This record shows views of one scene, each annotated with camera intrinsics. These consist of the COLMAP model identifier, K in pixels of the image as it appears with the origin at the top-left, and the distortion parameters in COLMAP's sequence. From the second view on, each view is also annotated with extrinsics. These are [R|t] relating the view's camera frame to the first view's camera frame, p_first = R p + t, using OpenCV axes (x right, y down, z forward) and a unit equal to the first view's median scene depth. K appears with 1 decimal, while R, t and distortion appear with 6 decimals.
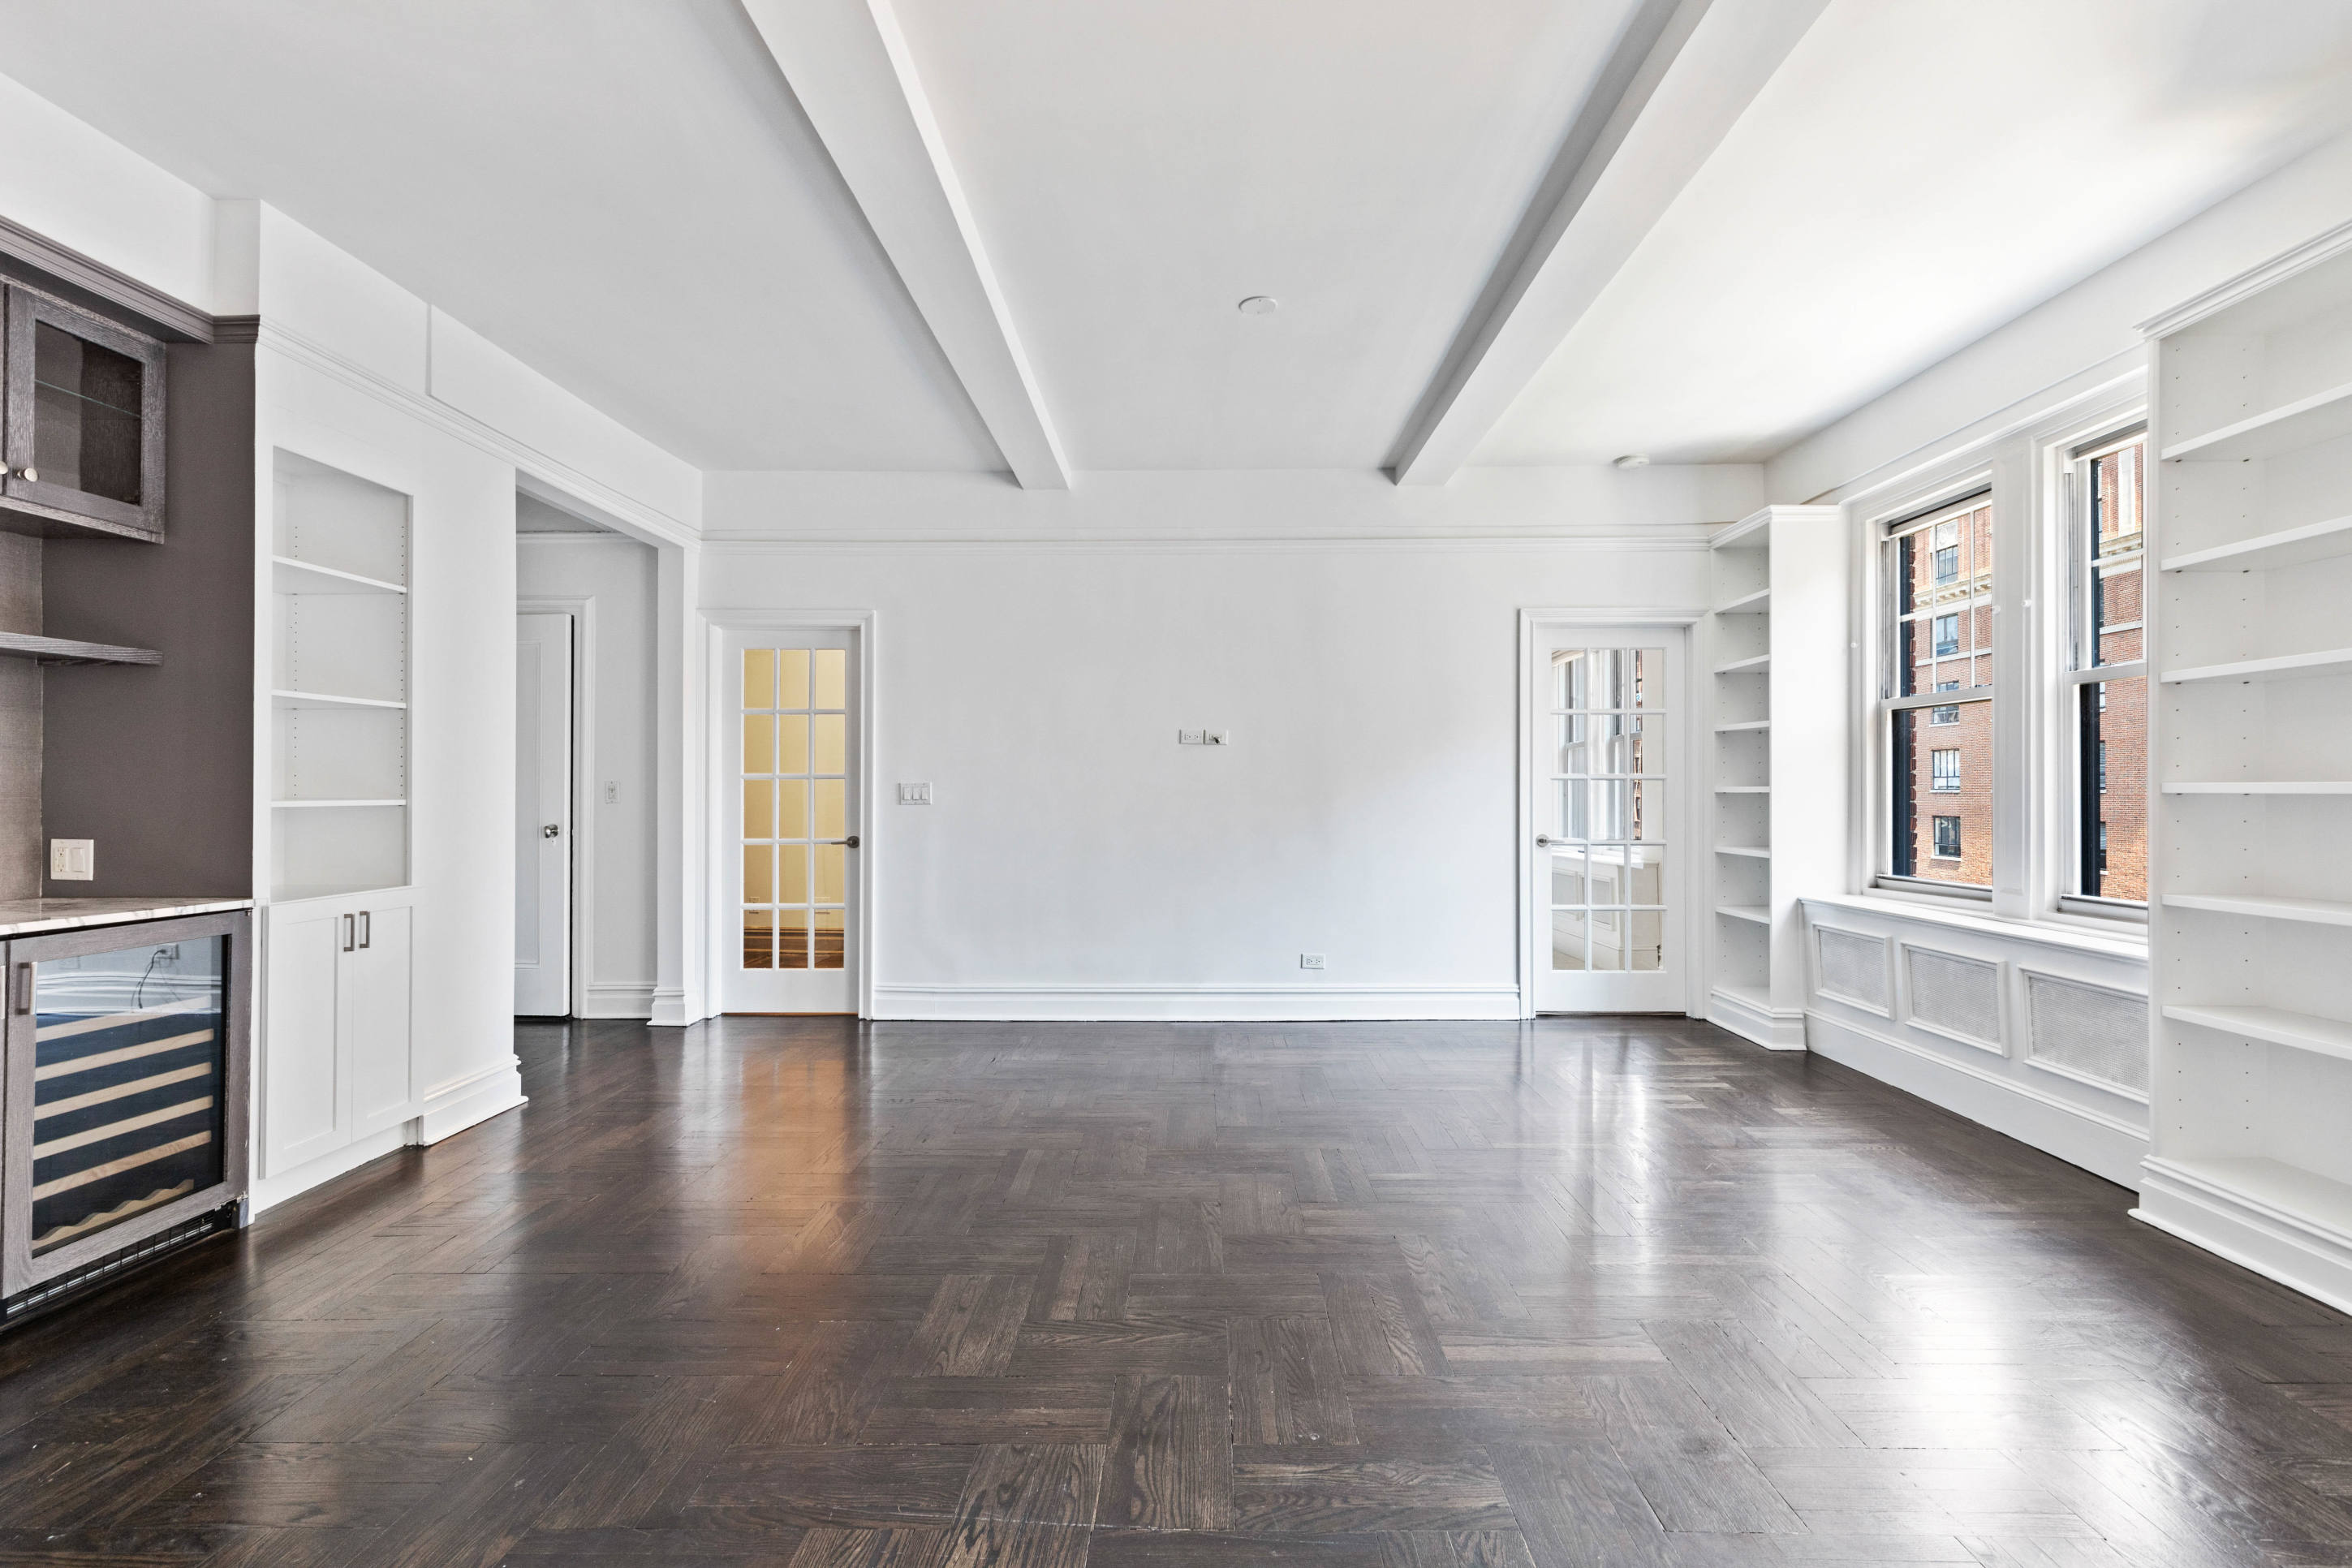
lens RADIAL K [[1053.8, 0, 1176.0], [0, 1053.8, 784.0], [0, 0, 1]] dist [0.000620, 0.000077]
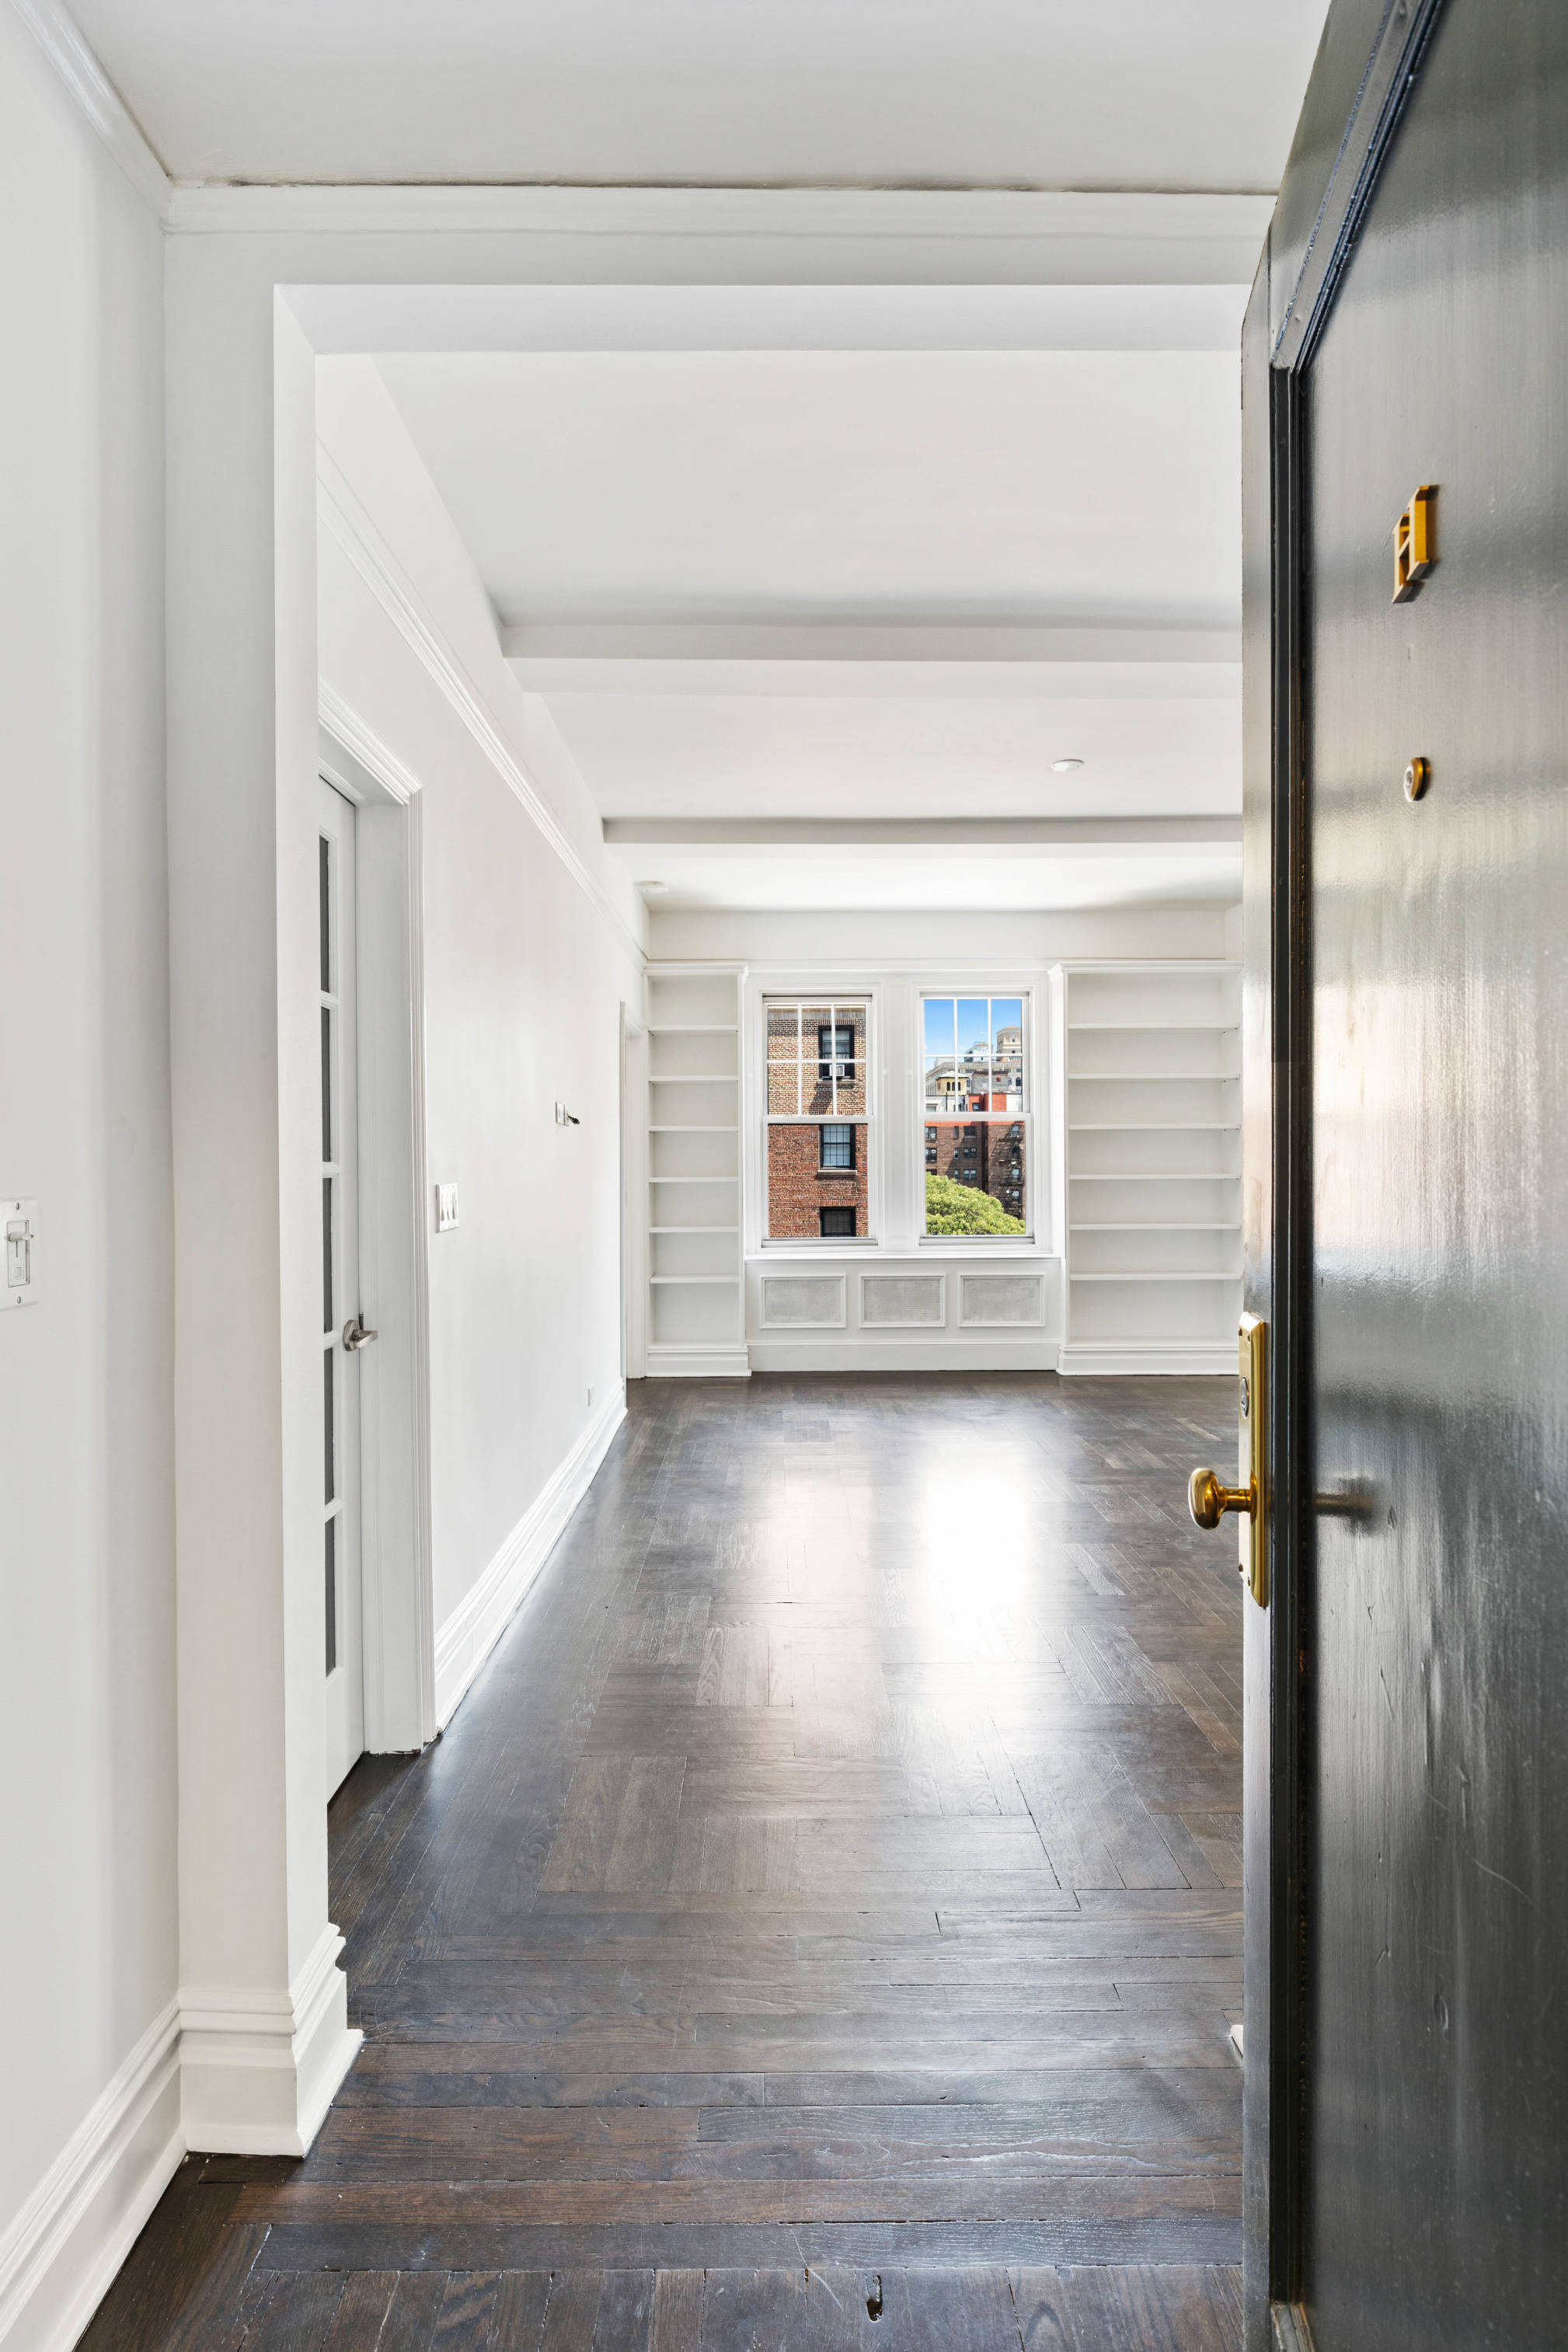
lens RADIAL K [[1203.4, 0, 784.0], [0, 1203.4, 1176.0], [0, 0, 1]] dist [-0.000534, -0.000024]
pose [[-0.038859, -0.000122, 0.999245, -1.105144], [0.004802, 0.999988, 0.000309, 0.000814], [-0.999233, 0.004810, -0.038858, 1.206116]]
